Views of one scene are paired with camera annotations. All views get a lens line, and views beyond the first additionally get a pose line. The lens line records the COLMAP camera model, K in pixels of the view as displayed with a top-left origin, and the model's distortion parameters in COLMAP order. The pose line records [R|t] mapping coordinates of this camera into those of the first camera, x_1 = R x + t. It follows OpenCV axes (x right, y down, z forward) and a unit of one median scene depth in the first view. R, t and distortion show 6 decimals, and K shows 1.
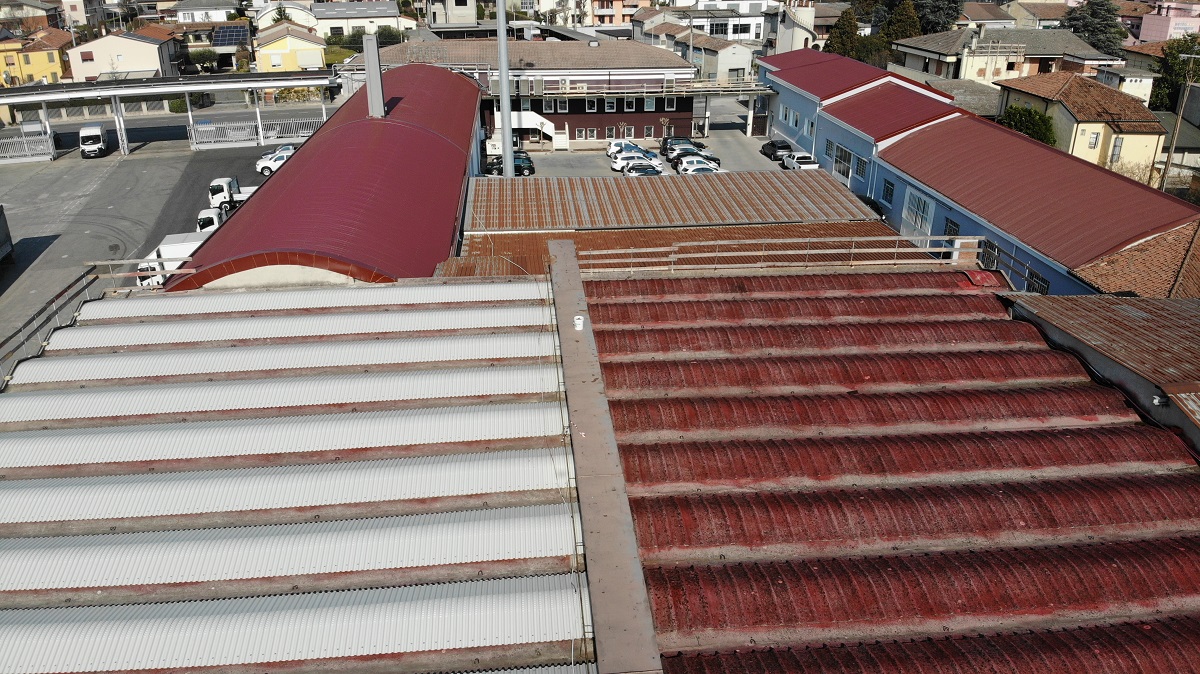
lens RADIAL K [[868.2, 0, 604.2], [0, 868.2, 339.2], [0, 0, 1]] dist [0.144353, -0.316926]
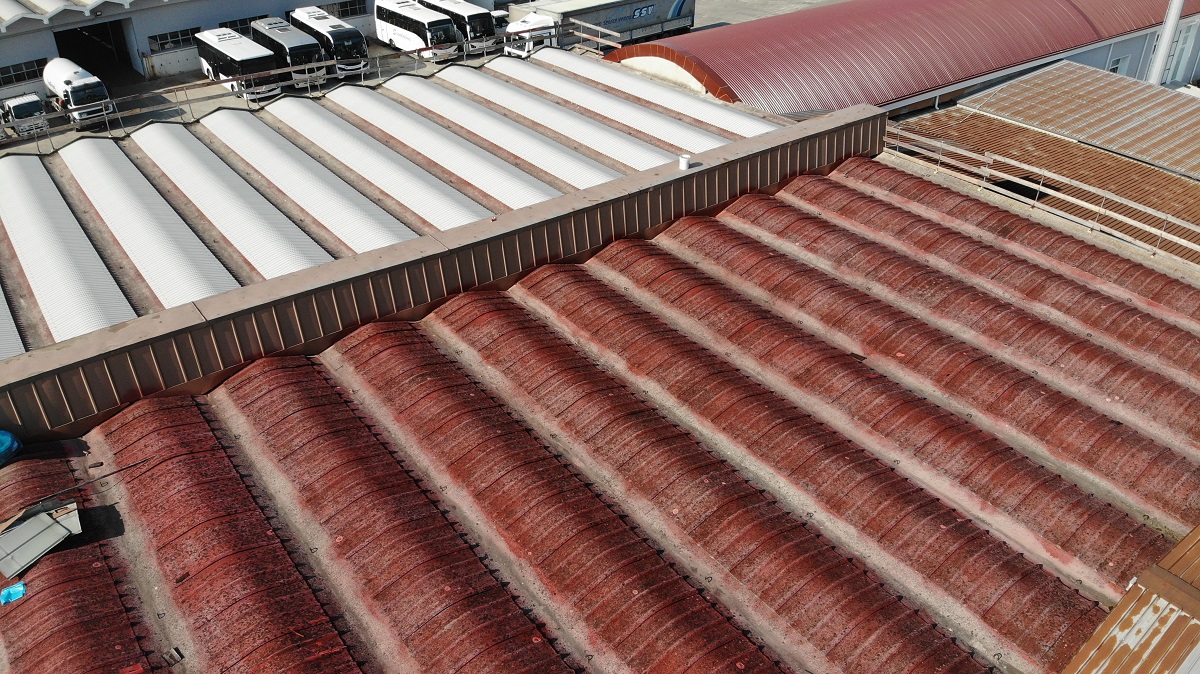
lens RADIAL K [[868.2, 0, 604.2], [0, 868.2, 339.2], [0, 0, 1]] dist [0.144353, -0.316926]
pose [[0.537215, 0.462515, -0.705323, 0.593901], [-0.353584, 0.882708, 0.309524, -0.096479], [0.765753, 0.083109, 0.637742, 0.278443]]
